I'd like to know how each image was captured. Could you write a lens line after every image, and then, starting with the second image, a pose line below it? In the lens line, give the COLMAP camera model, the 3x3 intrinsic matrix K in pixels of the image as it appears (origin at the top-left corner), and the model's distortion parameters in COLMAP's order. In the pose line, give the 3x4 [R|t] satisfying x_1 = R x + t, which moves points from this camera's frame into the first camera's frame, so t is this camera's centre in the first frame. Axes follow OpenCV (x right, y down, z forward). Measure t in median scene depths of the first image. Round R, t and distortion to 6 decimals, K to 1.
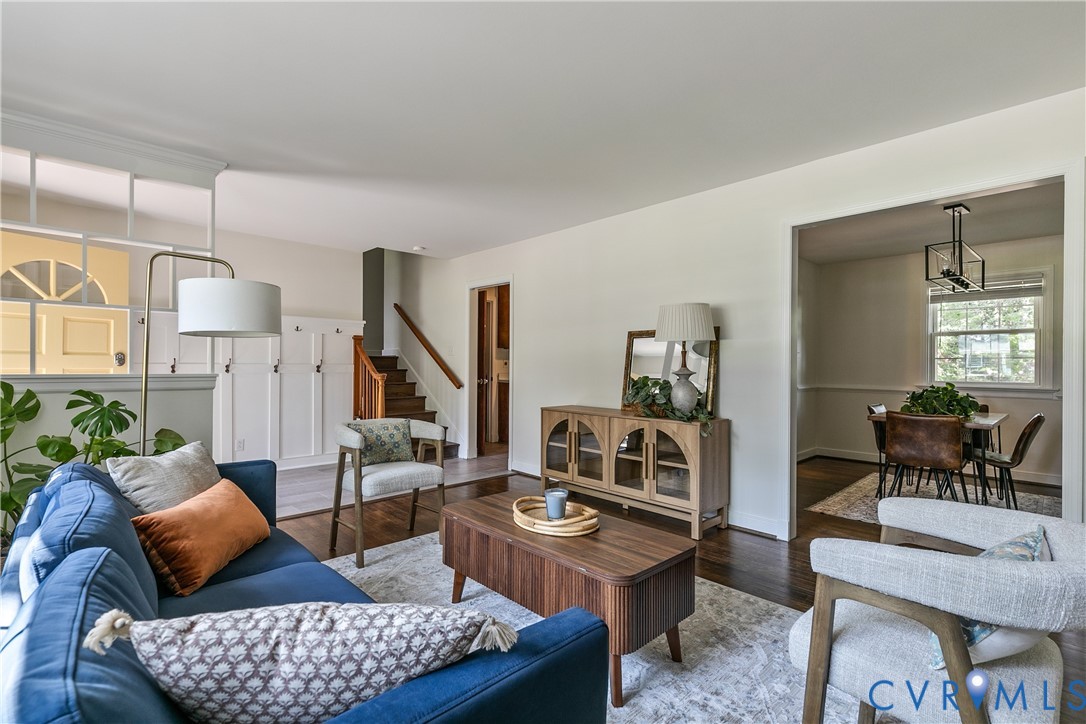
lens RADIAL K [[499.9, 0, 547.1], [0, 499.9, 366.6], [0, 0, 1]] dist [0.000815, -0.000343]
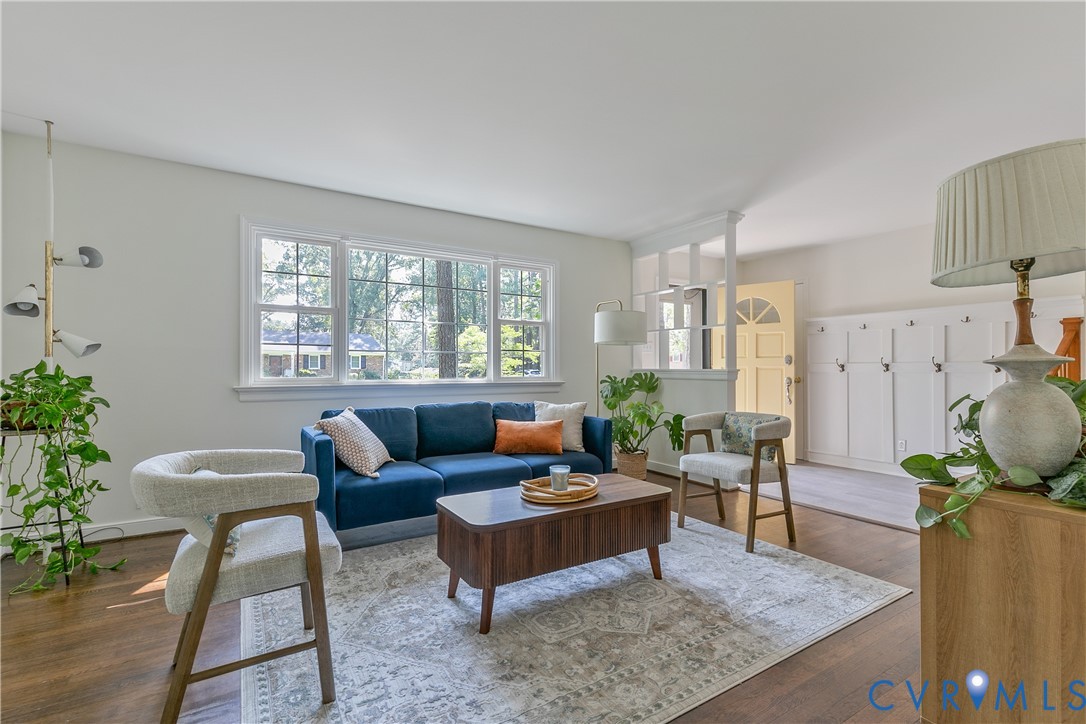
lens RADIAL K [[499.9, 0, 547.1], [0, 499.9, 366.6], [0, 0, 1]] dist [0.000815, -0.000343]
pose [[-0.206165, -0.011408, -0.978451, 0.596449], [-0.004680, 0.999932, -0.010672, 0.019026], [0.978506, 0.002379, -0.206205, 0.635162]]
